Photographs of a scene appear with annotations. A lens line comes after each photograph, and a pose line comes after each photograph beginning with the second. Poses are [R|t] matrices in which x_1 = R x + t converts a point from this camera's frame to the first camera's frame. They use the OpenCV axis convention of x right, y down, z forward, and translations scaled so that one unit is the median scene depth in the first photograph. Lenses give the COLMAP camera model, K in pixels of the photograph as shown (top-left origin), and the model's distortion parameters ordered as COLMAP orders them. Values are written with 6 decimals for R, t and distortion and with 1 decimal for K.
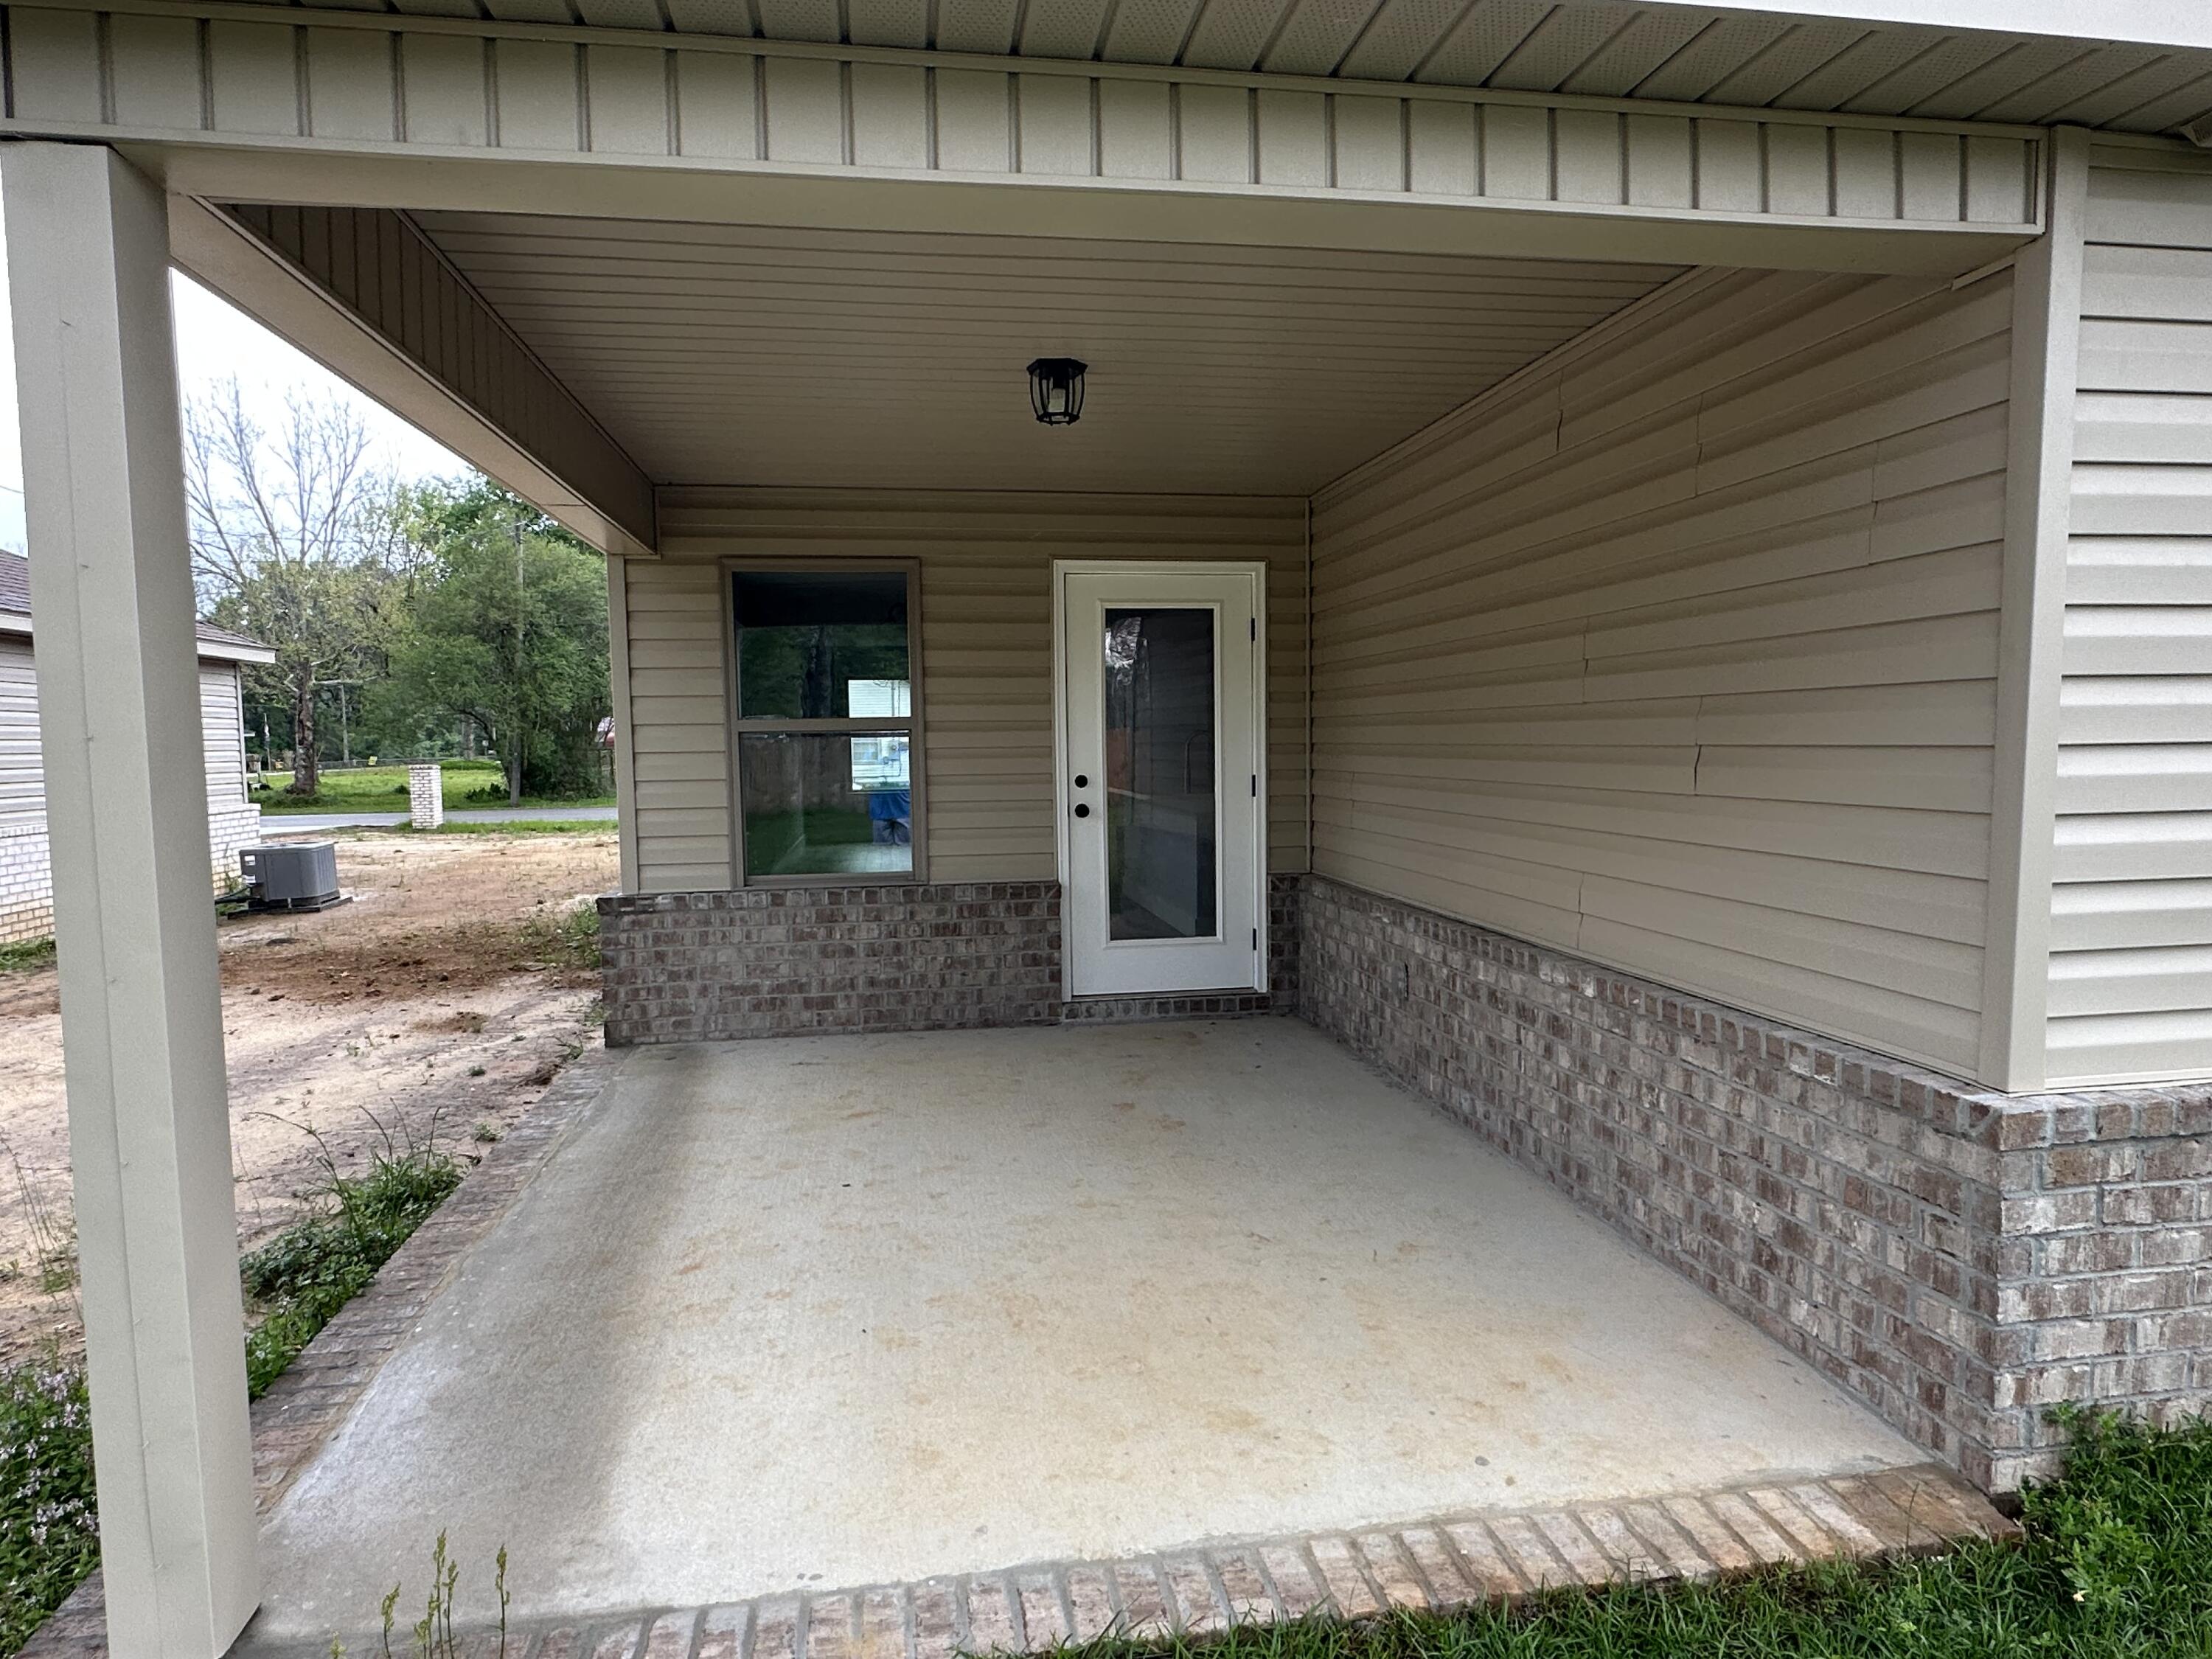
lens RADIAL K [[1354.9, 0, 1101.4], [0, 1354.9, 840.0], [0, 0, 1]] dist [0.003316, 0.000631]
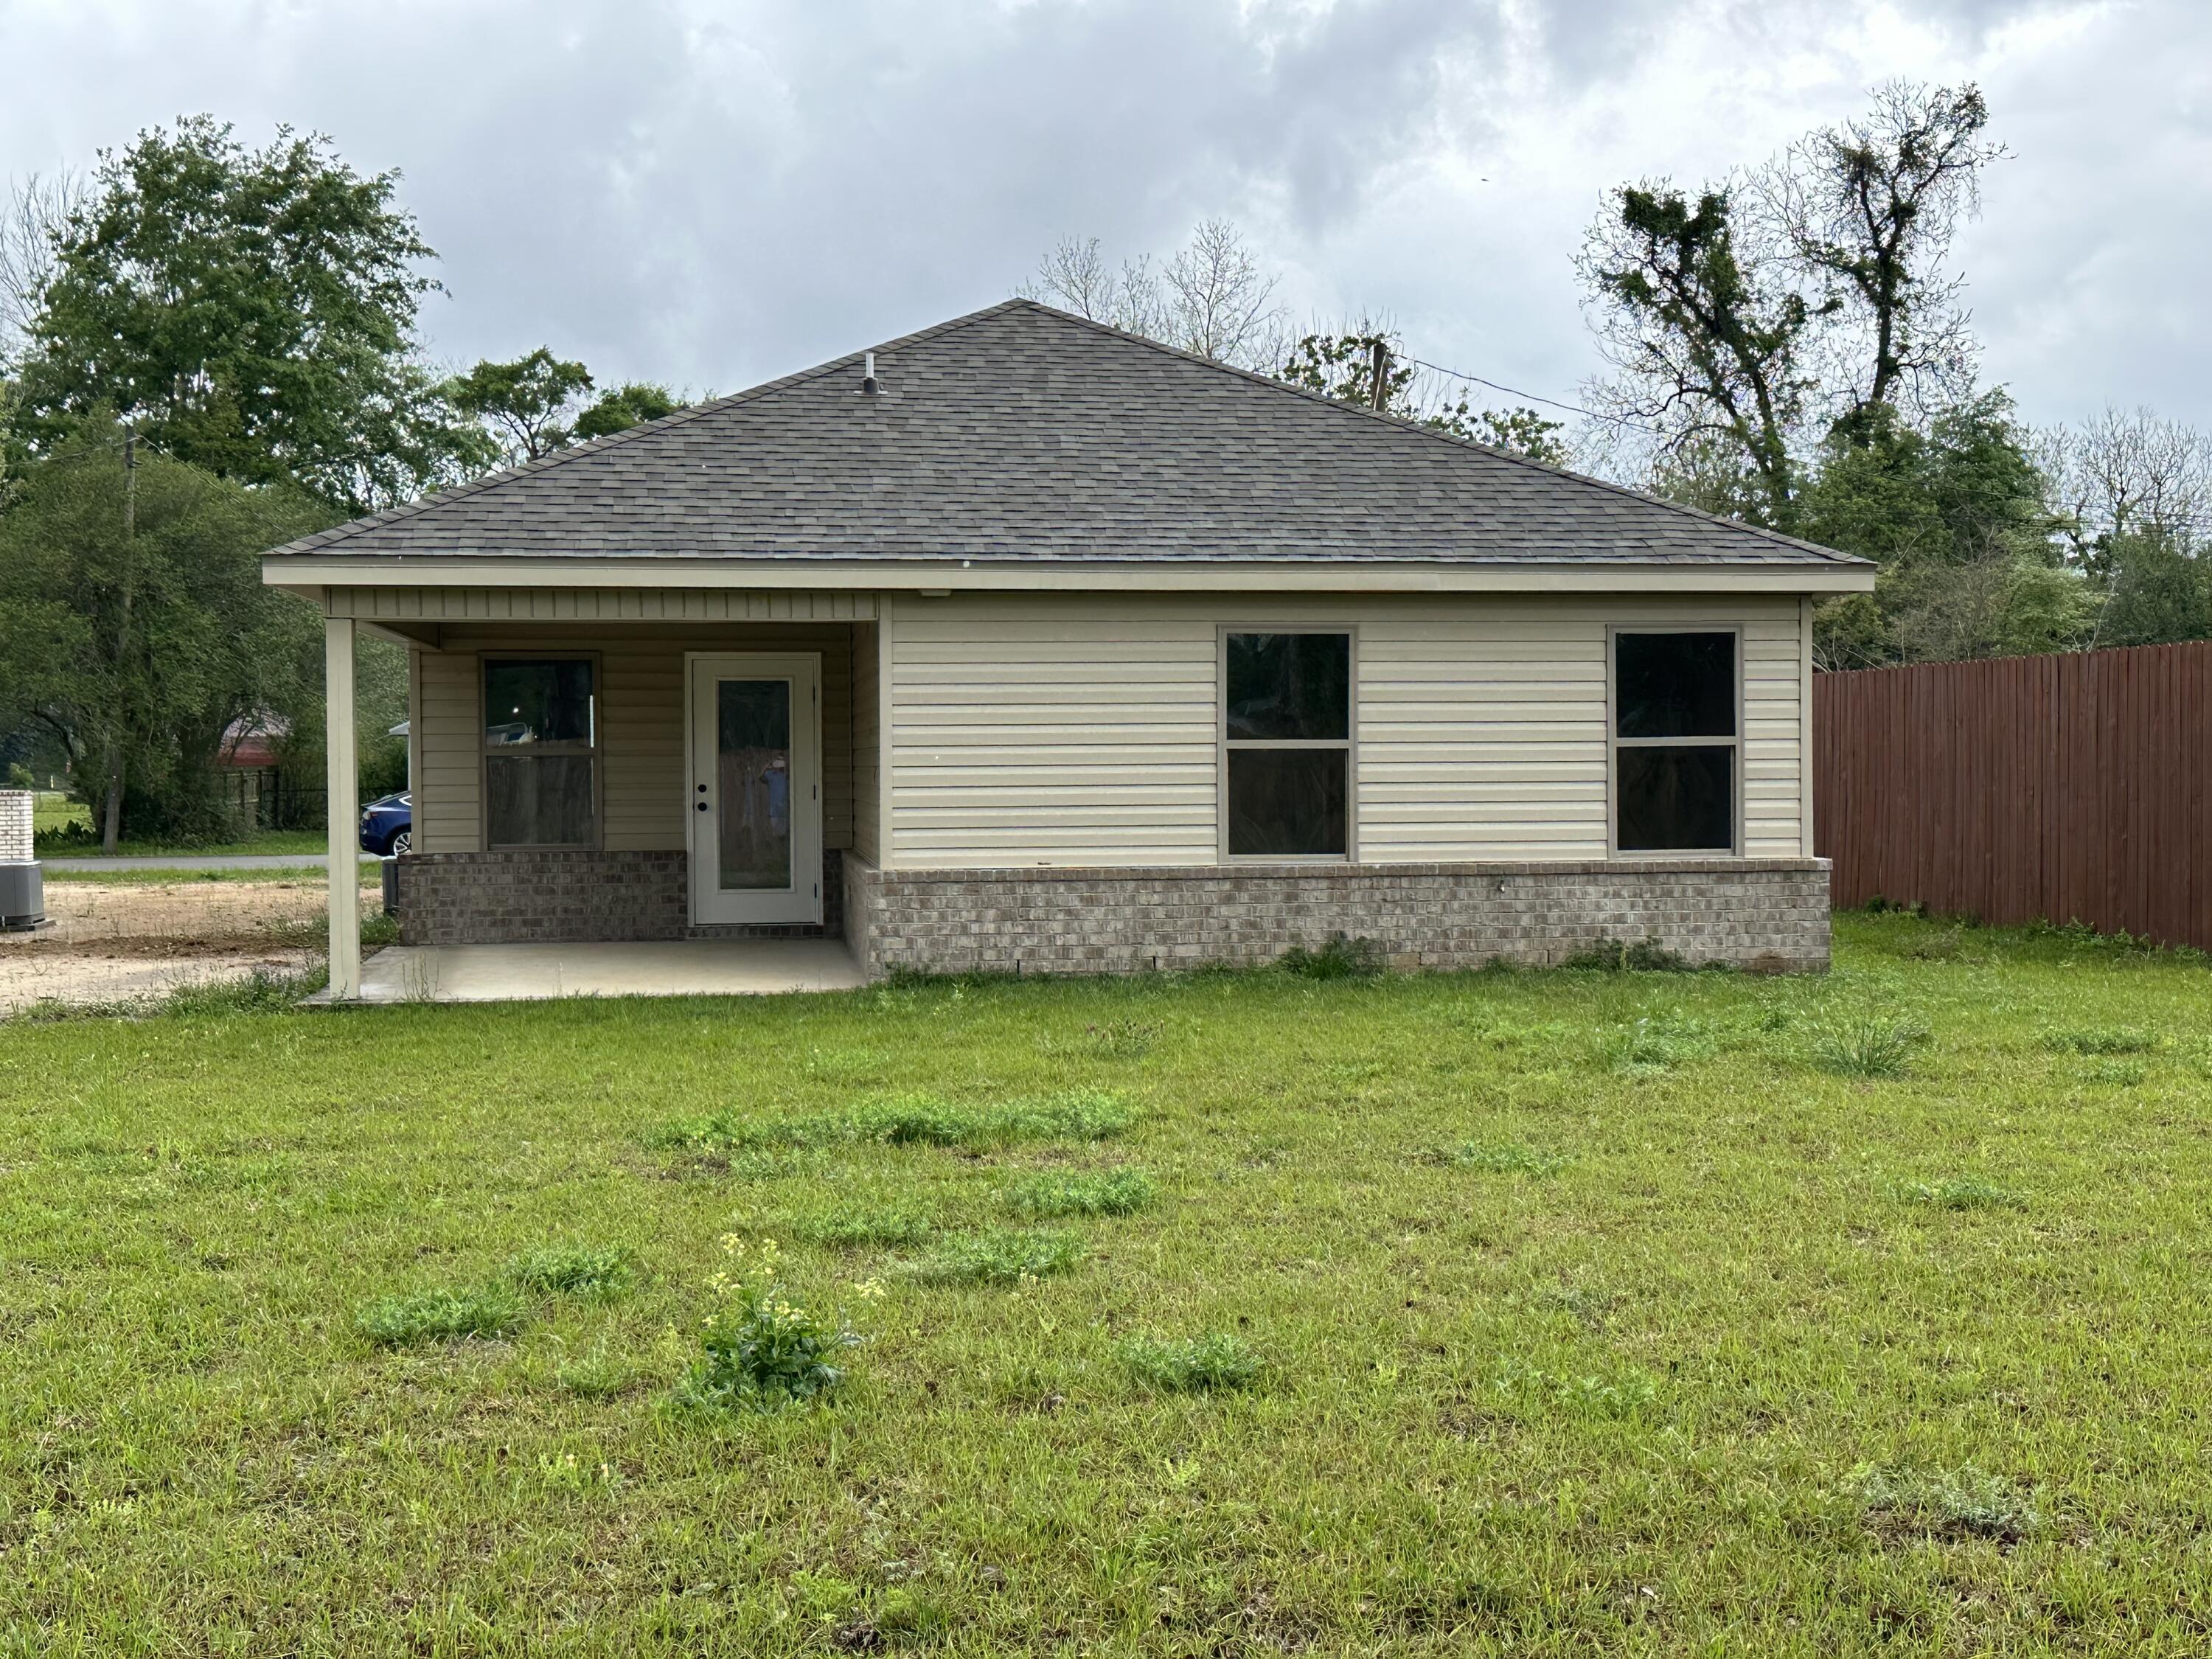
lens RADIAL K [[2691.2, 0, 1111.9], [0, 2691.2, 818.8], [0, 0, 1]] dist [0.126621, 0.000000]
pose [[0.999831, 0.009898, -0.015468, 0.515739], [-0.010721, 0.998480, -0.054067, 0.158856], [0.014909, 0.054223, 0.998418, -2.155997]]
